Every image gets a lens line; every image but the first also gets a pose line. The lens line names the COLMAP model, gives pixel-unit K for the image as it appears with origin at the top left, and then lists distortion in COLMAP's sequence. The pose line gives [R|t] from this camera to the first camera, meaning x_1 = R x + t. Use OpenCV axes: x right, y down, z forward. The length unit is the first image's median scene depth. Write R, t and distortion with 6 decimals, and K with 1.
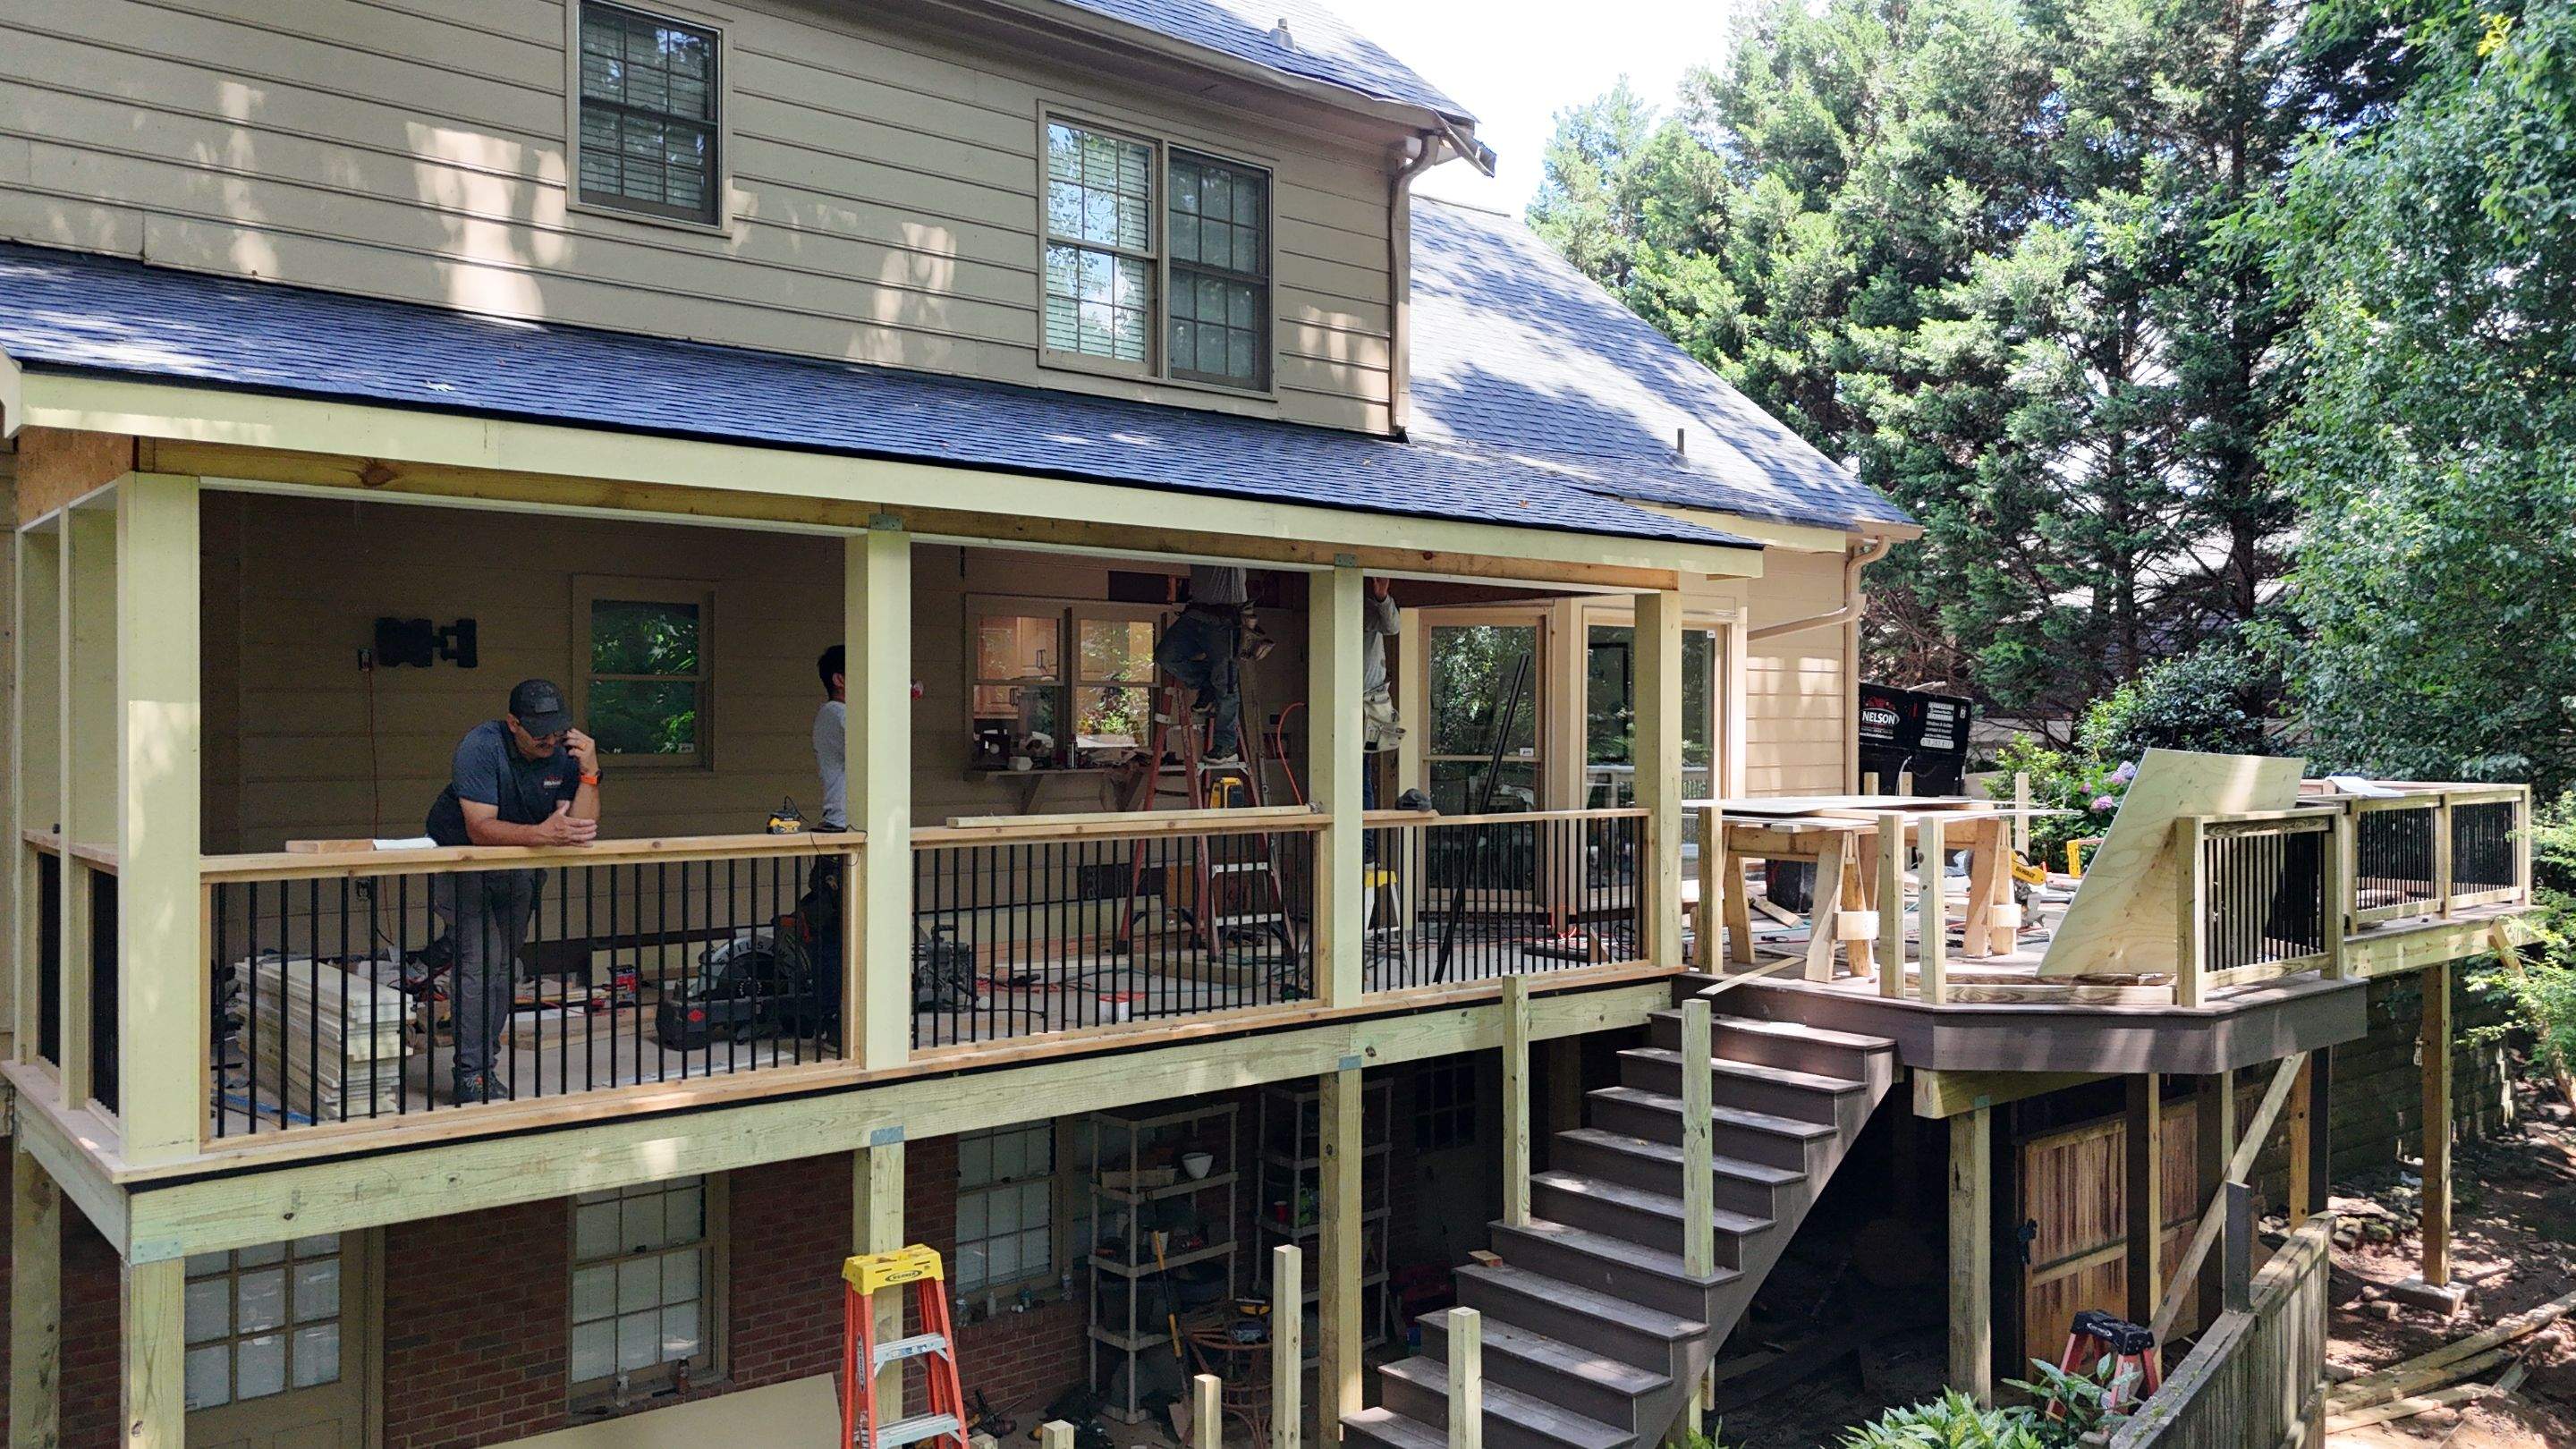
lens RADIAL K [[1907.0, 0, 1288.0], [0, 1907.0, 724.5], [0, 0, 1]] dist [0.031328, -0.003177]
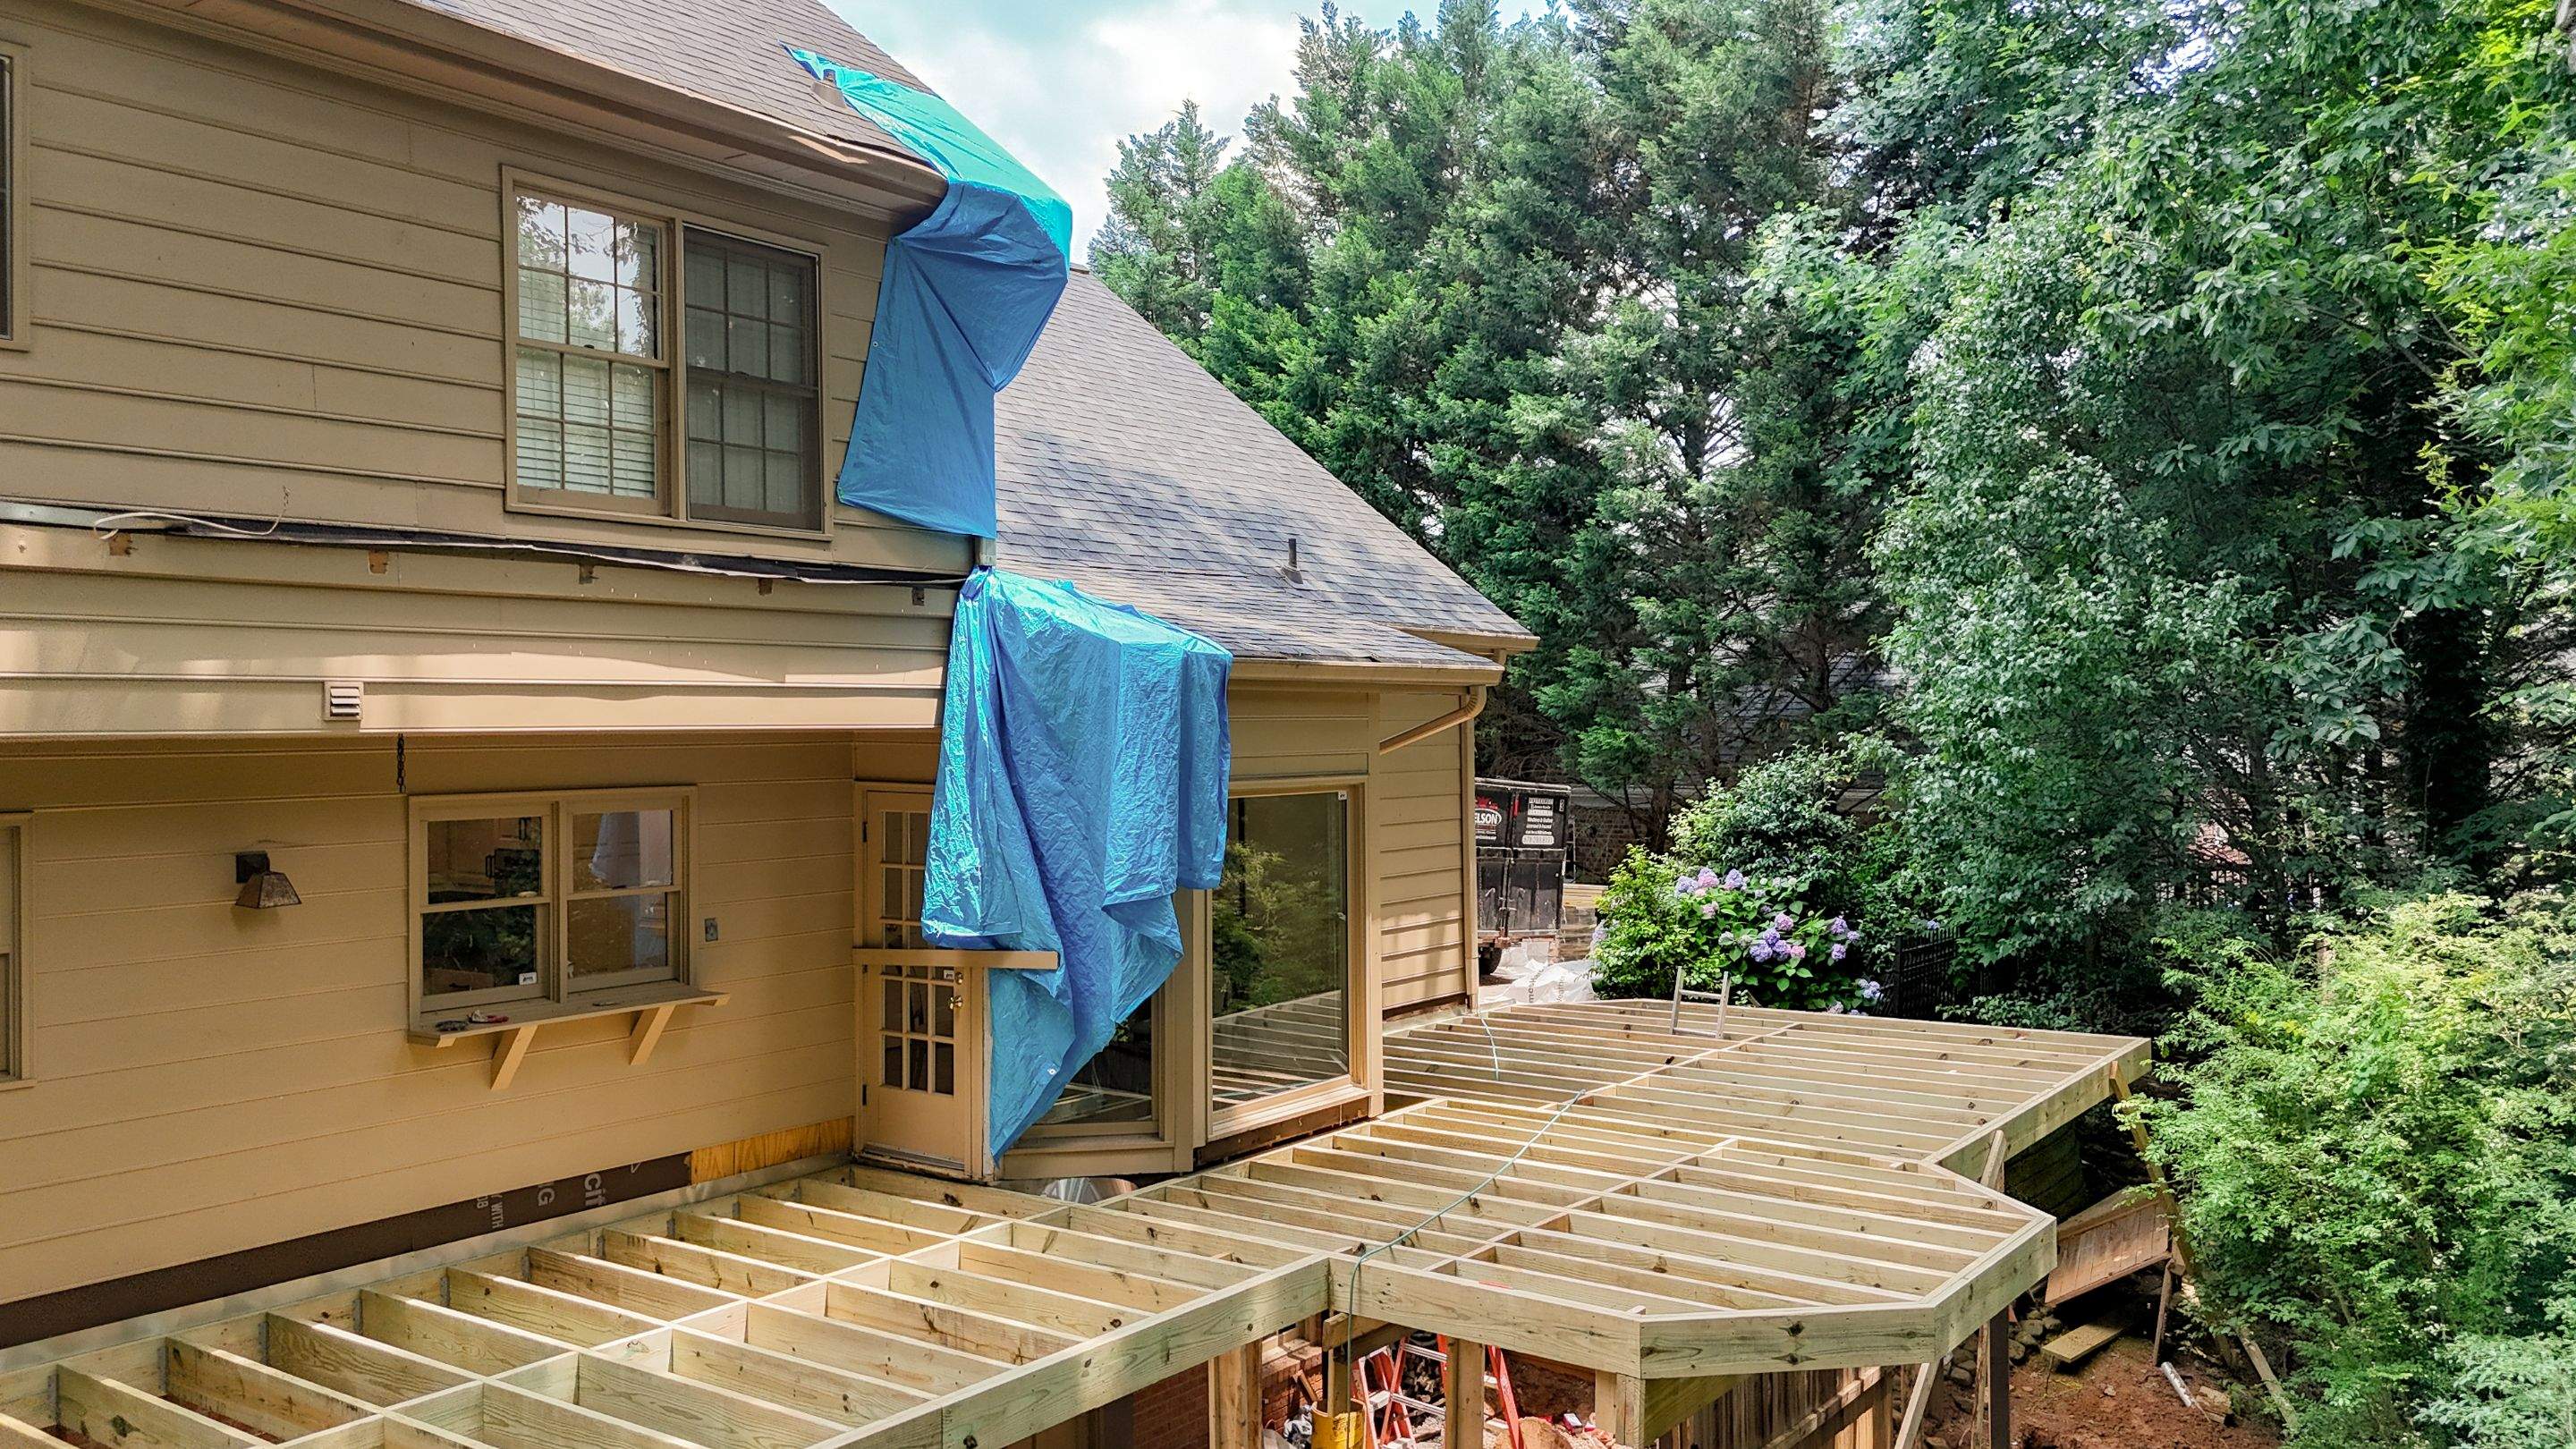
lens RADIAL K [[1934.8, 0, 1288.0], [0, 1934.8, 724.5], [0, 0, 1]] dist [0.061753, -0.002841]
pose [[0.973391, -0.012467, 0.228813, -0.003311], [0.013254, 0.999910, -0.001902, -0.045140], [-0.228769, 0.004884, 0.973468, 0.079593]]
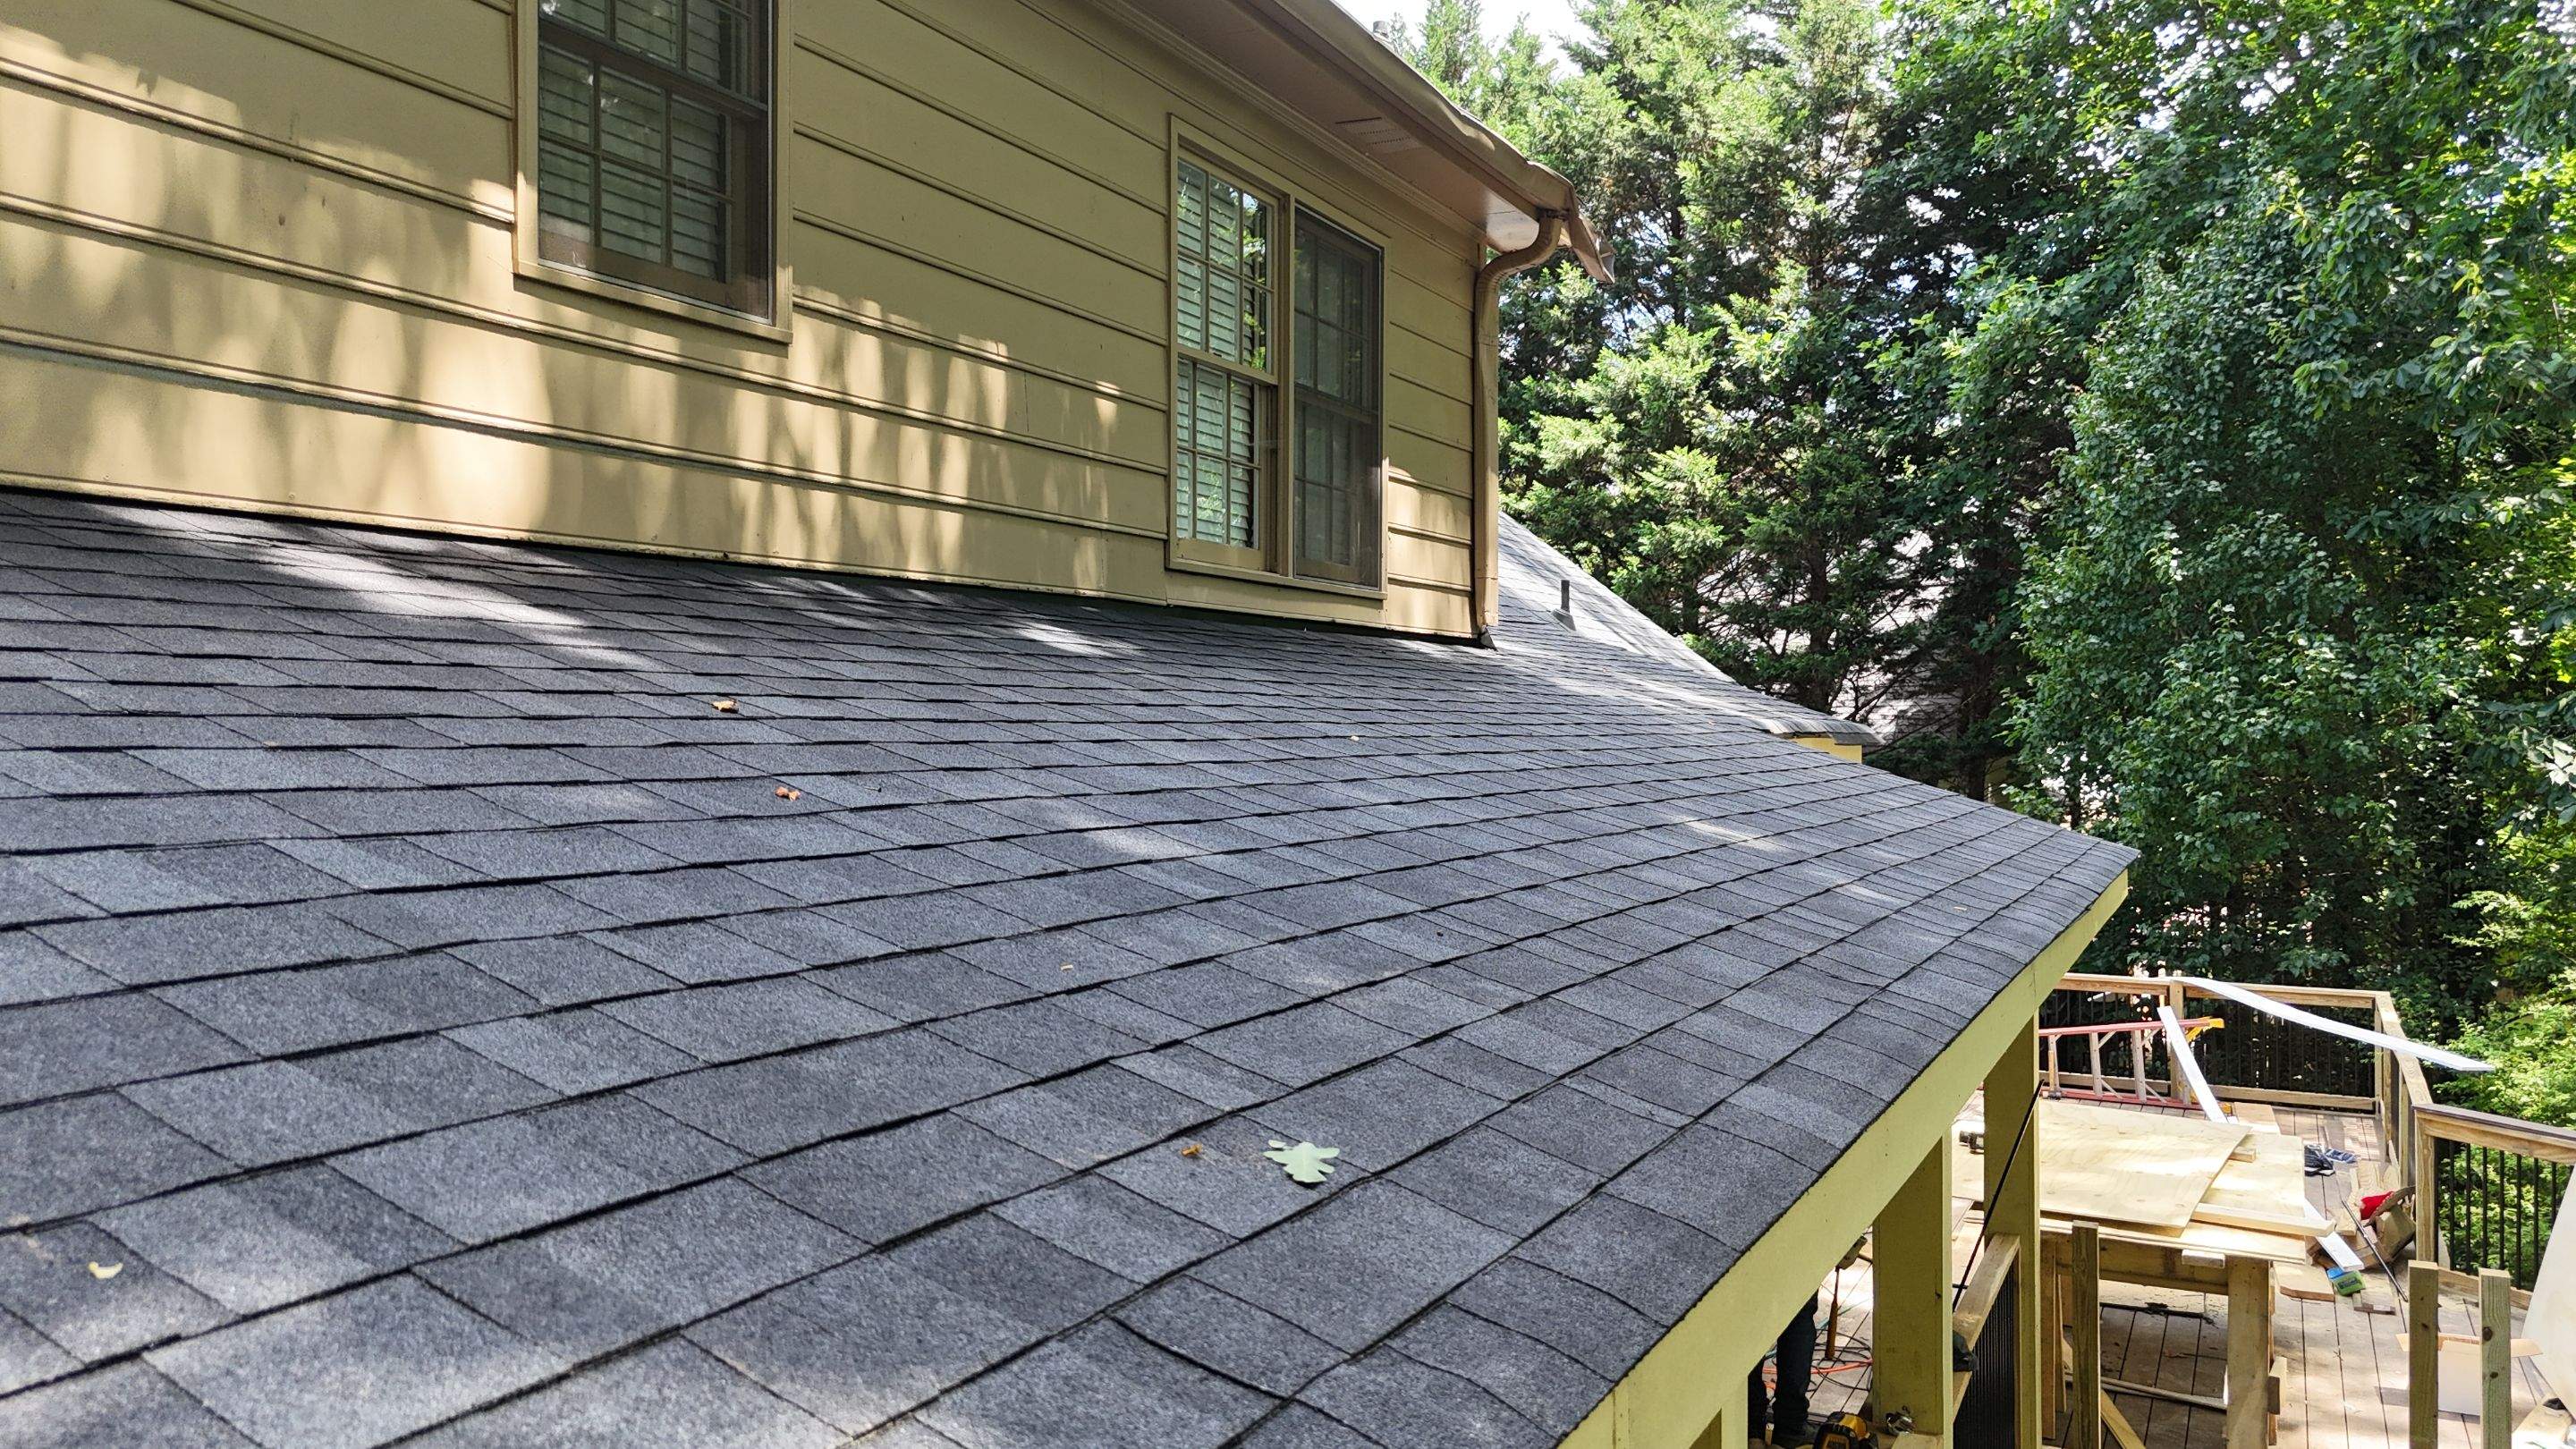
lens RADIAL K [[1907.0, 0, 1288.0], [0, 1907.0, 724.5], [0, 0, 1]] dist [0.031328, -0.003177]
pose [[0.919204, 0.000555, 0.393782, -0.150369], [-0.001367, 0.999997, 0.001780, -0.065511], [-0.393780, -0.002175, 0.919202, 0.208320]]
